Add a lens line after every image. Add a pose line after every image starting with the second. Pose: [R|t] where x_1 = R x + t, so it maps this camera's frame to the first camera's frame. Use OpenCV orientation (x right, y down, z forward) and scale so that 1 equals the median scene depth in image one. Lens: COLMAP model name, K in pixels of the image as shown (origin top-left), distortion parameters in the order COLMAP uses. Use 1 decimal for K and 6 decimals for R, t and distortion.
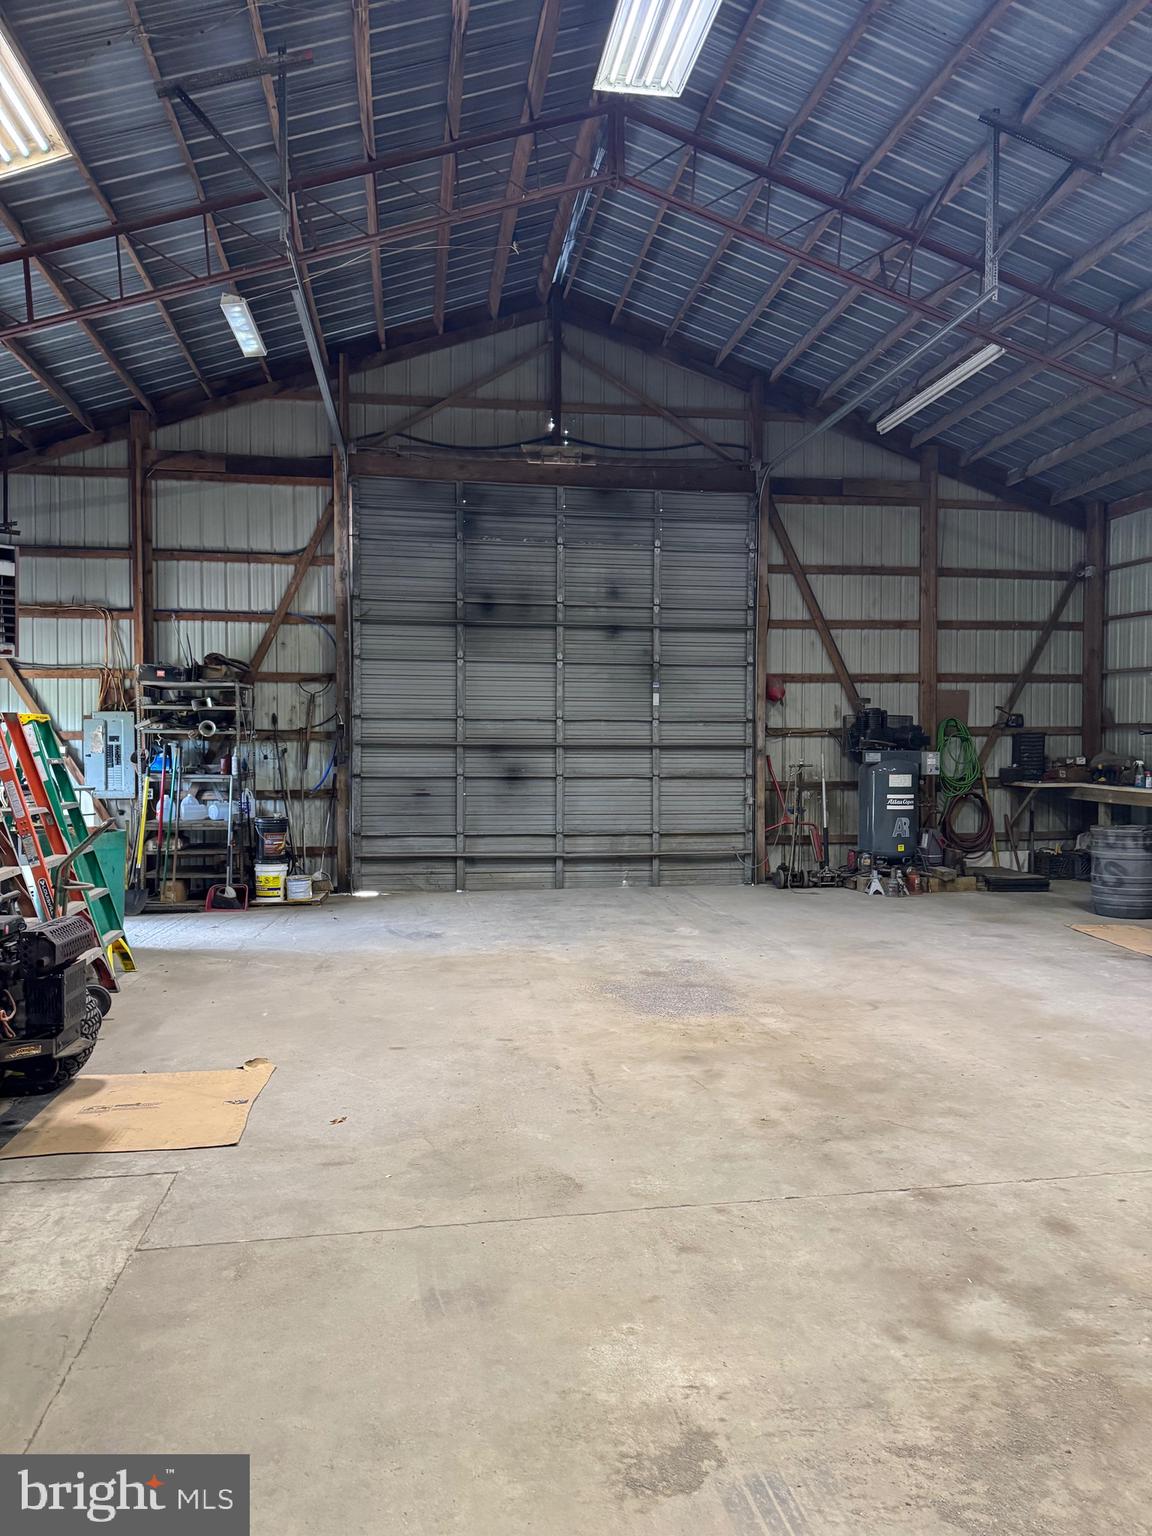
lens RADIAL K [[1101.8, 0, 576.2], [0, 1101.8, 773.1], [0, 0, 1]] dist [0.045211, -0.047508]
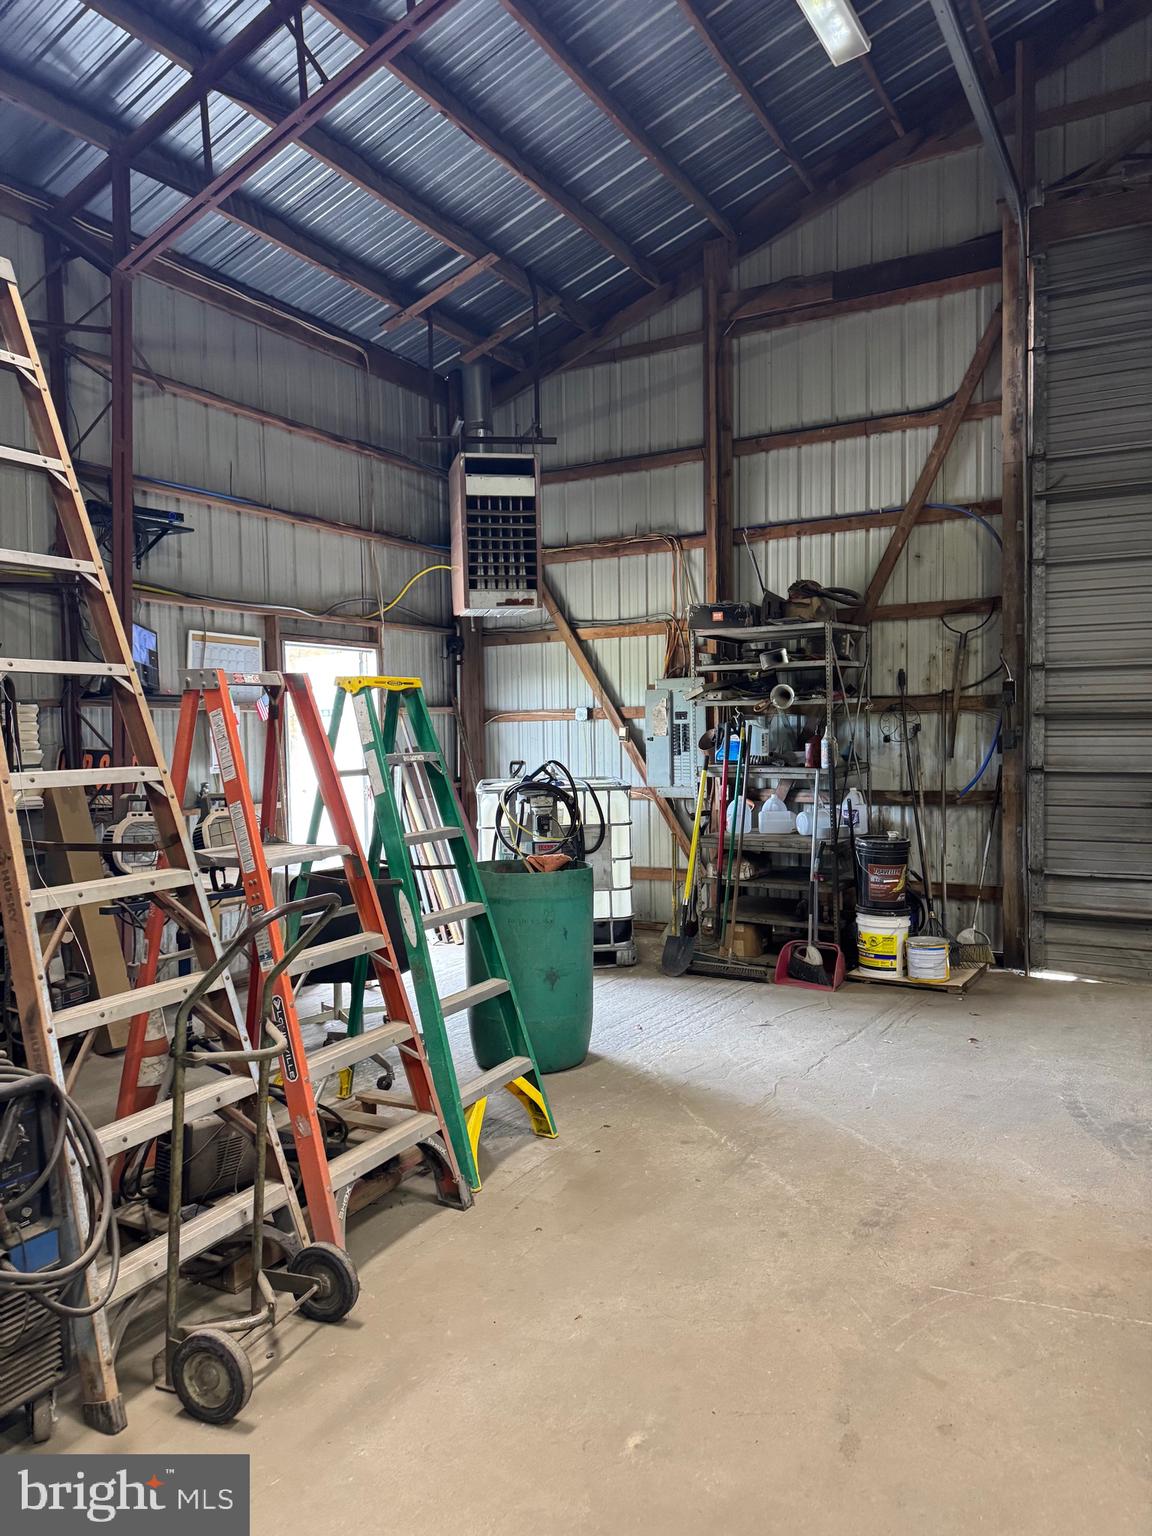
lens RADIAL K [[1101.8, 0, 568.6], [0, 1101.8, 779.5], [0, 0, 1]] dist [0.045211, -0.047508]
pose [[0.791823, 0.012970, -0.610612, -0.038393], [0.007161, 0.999509, 0.030516, -0.011967], [0.610708, -0.028535, 0.791341, 0.390631]]
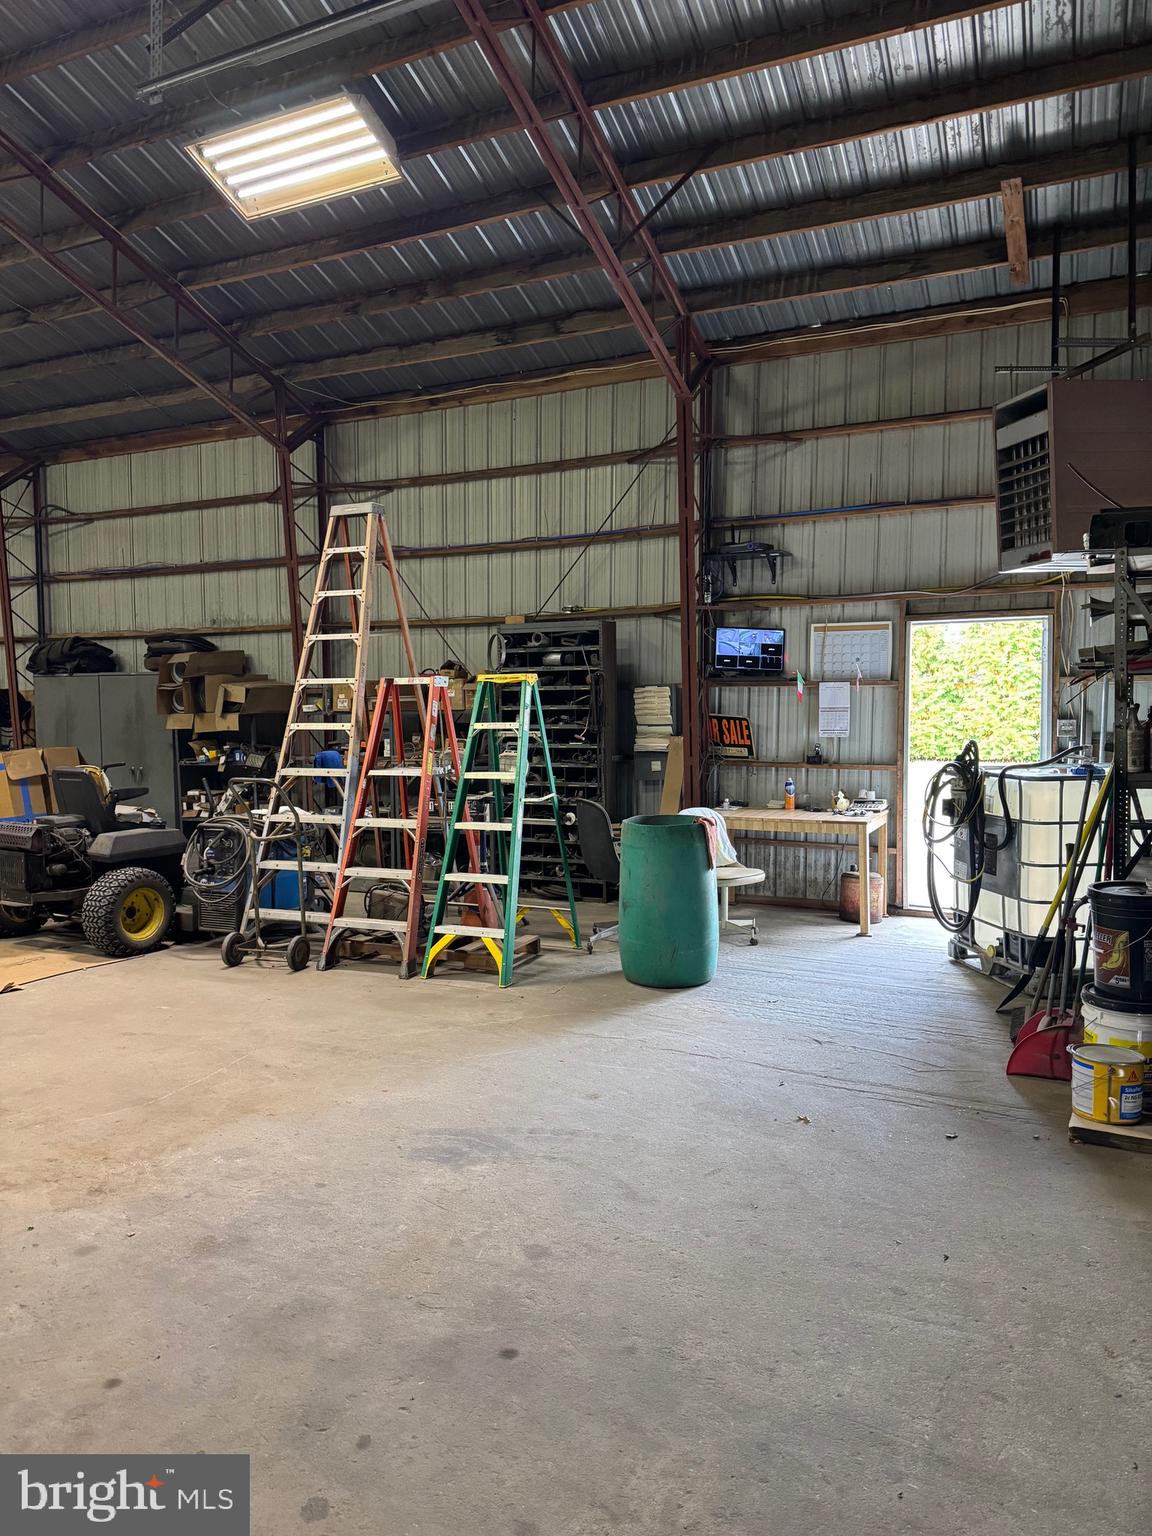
lens RADIAL K [[1101.8, 0, 572.9], [0, 1101.8, 769.0], [0, 0, 1]] dist [0.045211, -0.047508]
pose [[-0.565105, 0.052832, -0.823325, 0.152500], [-0.014197, 0.997177, 0.073732, -0.027947], [0.824897, 0.053355, -0.562760, 1.005990]]
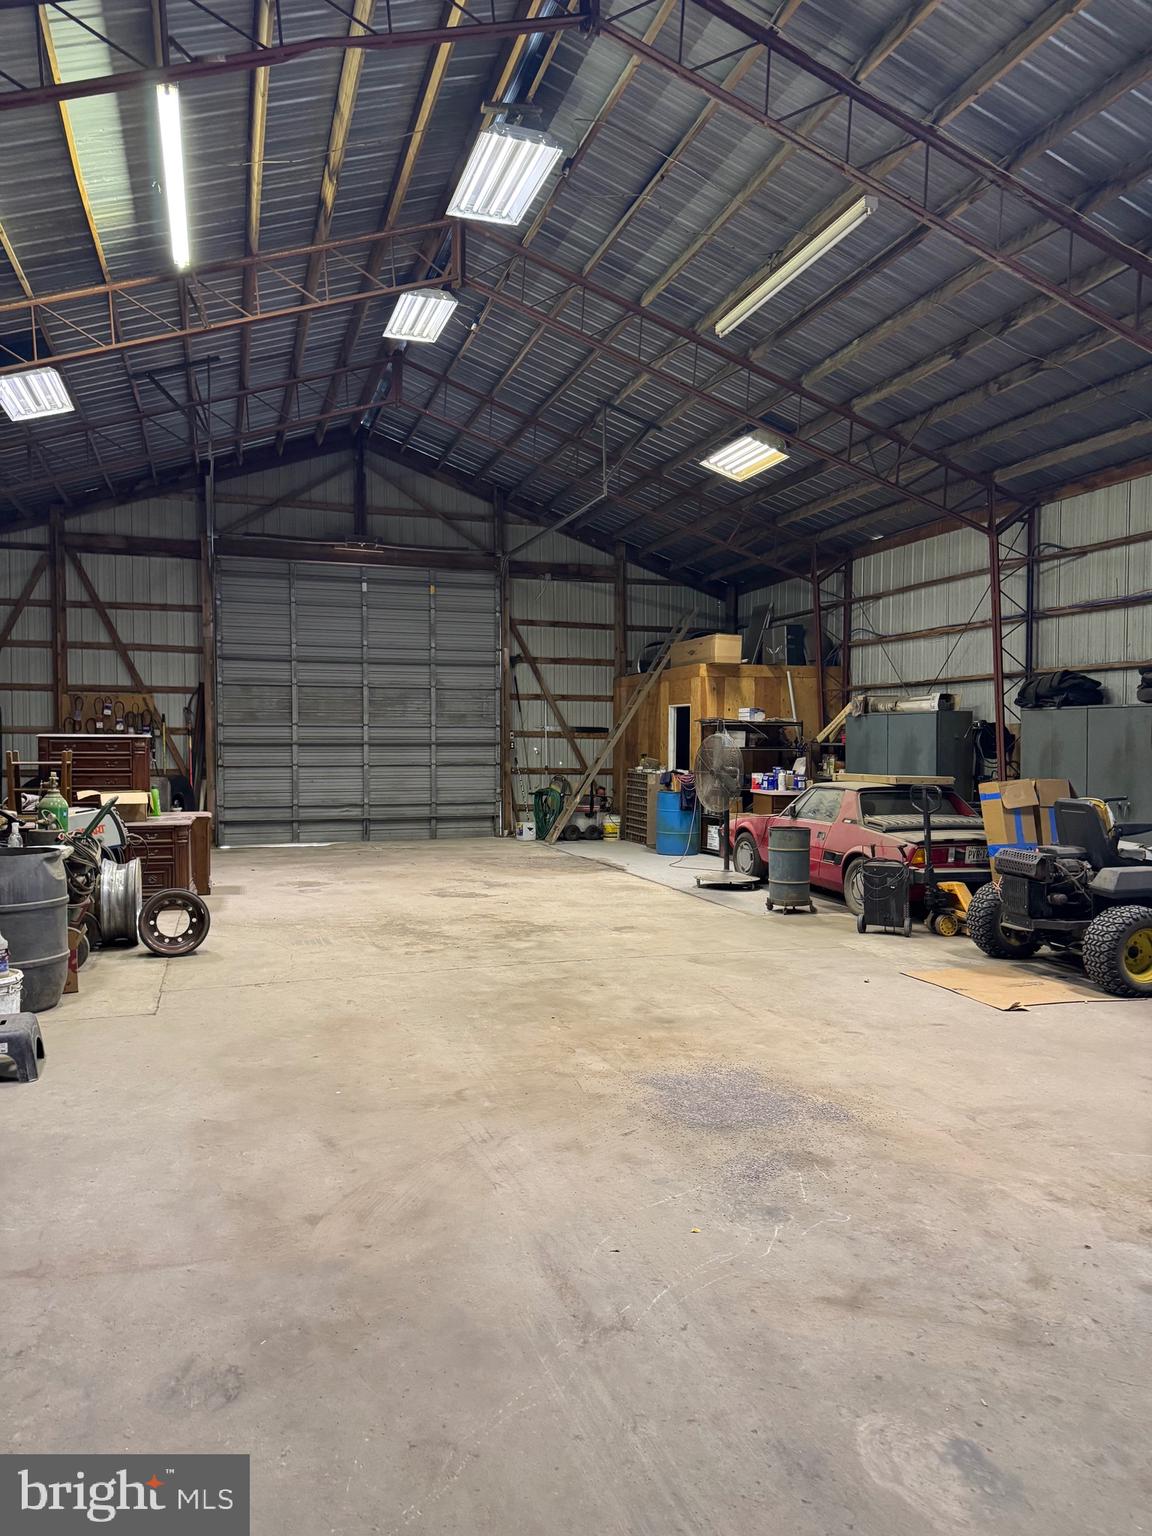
lens RADIAL K [[1101.8, 0, 570.2], [0, 1101.8, 771.2], [0, 0, 1]] dist [0.045211, -0.047508]
pose [[-0.988888, 0.005005, -0.148579, 0.175875], [-0.002962, 0.998571, 0.053357, -0.027514], [0.148634, 0.053205, -0.987460, 0.999708]]
